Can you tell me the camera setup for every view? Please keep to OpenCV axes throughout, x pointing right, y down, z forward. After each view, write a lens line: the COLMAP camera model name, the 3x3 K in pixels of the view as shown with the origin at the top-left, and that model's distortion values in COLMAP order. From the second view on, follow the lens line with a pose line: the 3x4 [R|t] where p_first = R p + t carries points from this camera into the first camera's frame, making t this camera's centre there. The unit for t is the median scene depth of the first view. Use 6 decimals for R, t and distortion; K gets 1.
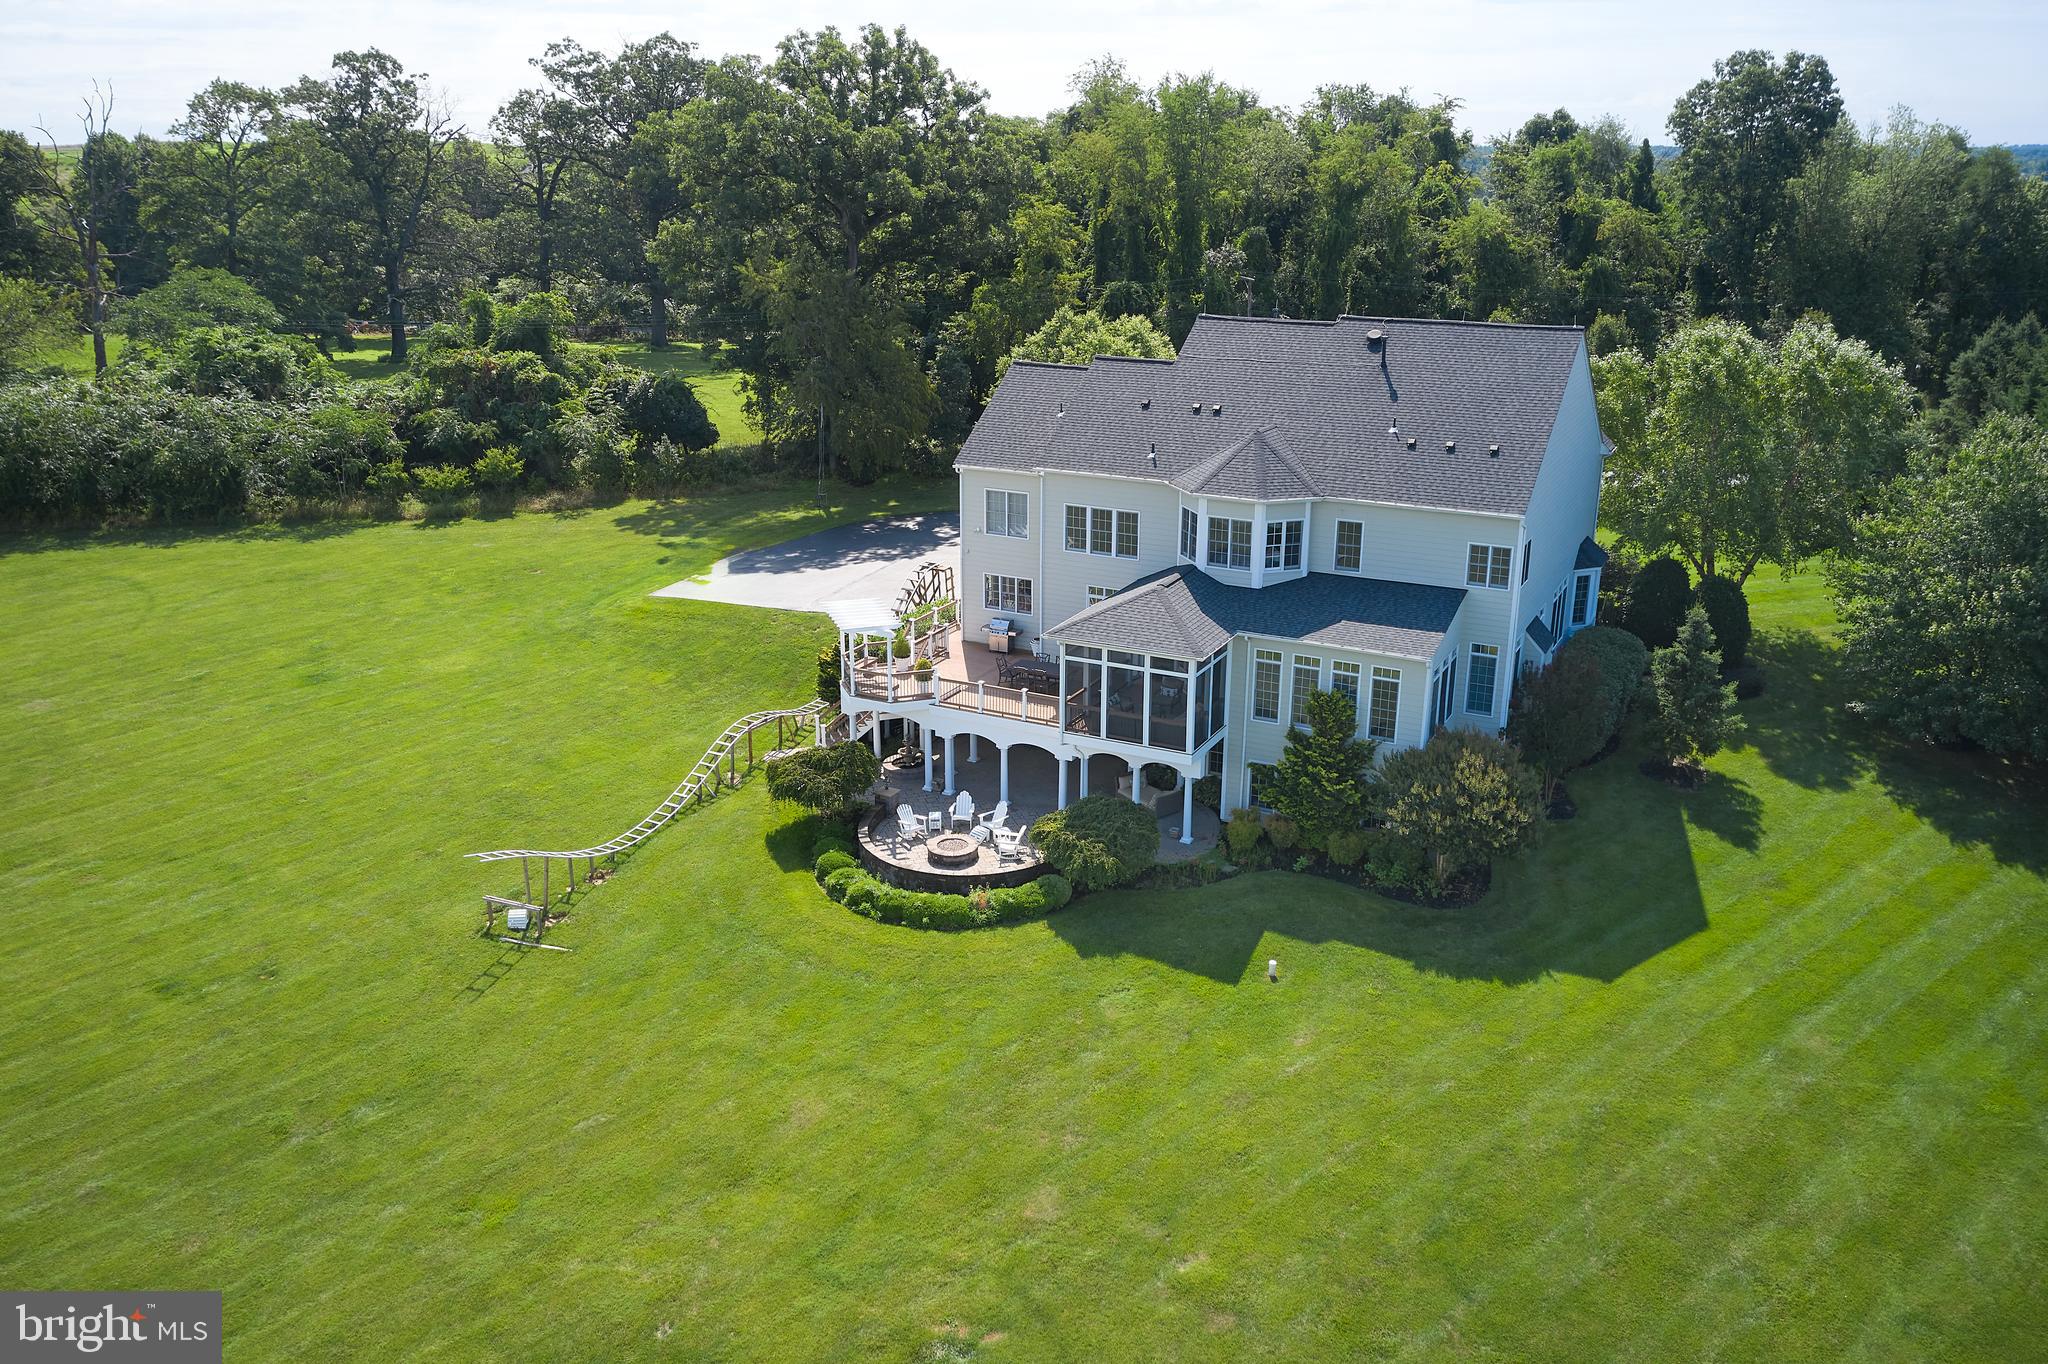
lens RADIAL K [[1611.9, 0, 1029.3], [0, 1611.9, 682.2], [0, 0, 1]] dist [-0.013630, 0.002545]
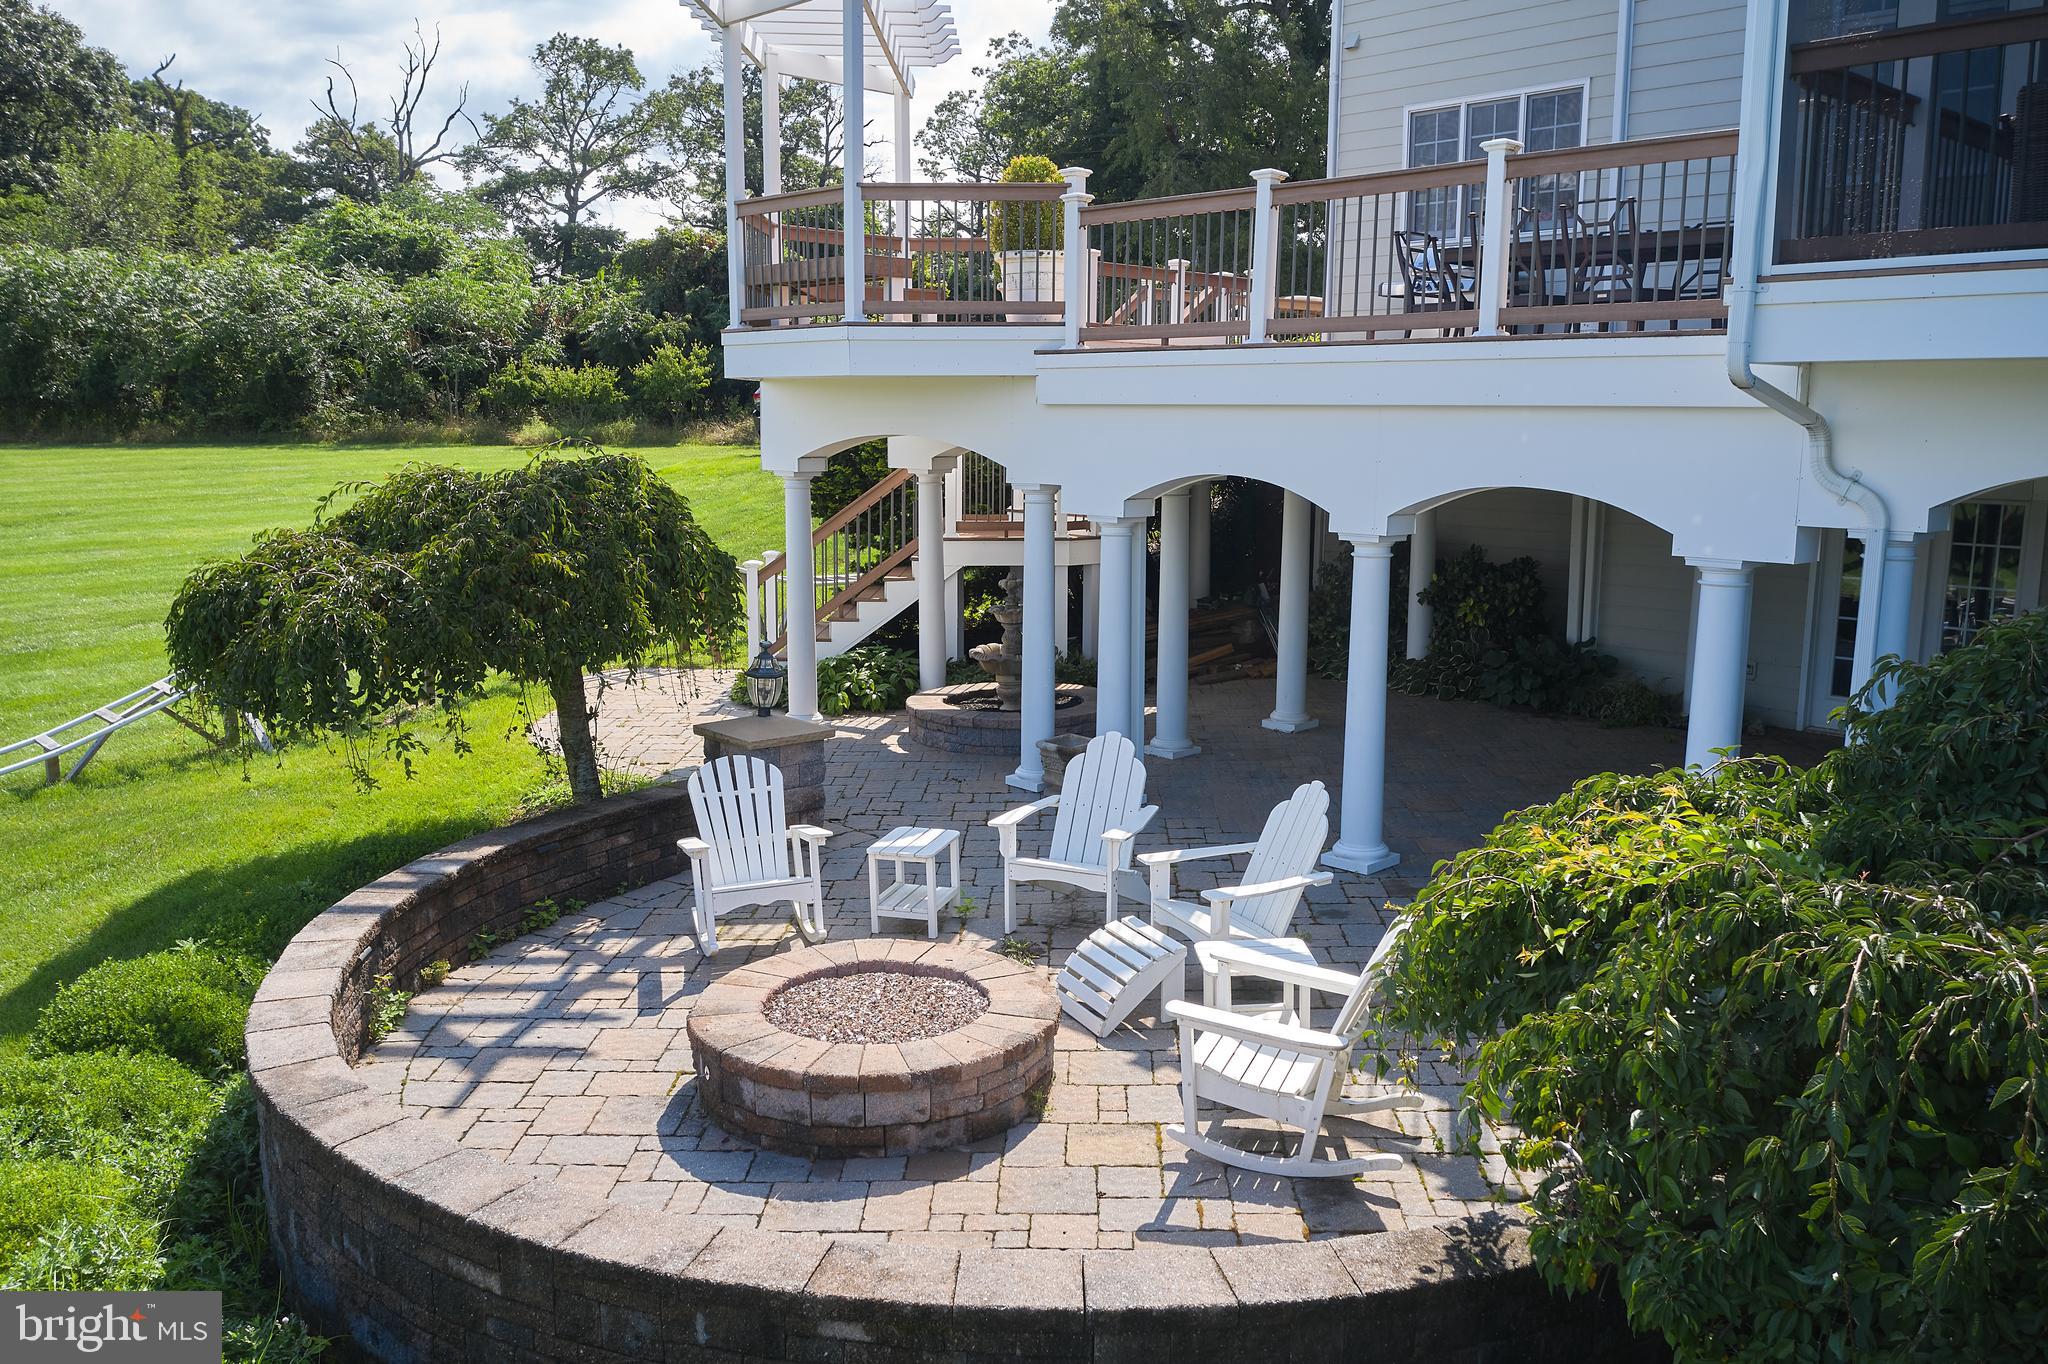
lens RADIAL K [[1611.9, 0, 1024.6], [0, 1611.9, 681.4], [0, 0, 1]] dist [-0.013630, 0.002545]
pose [[0.941630, 0.057792, -0.331653, 0.008455], [-0.110121, 0.983835, -0.141215, 0.084779], [0.318131, 0.169494, 0.932772, 0.801640]]
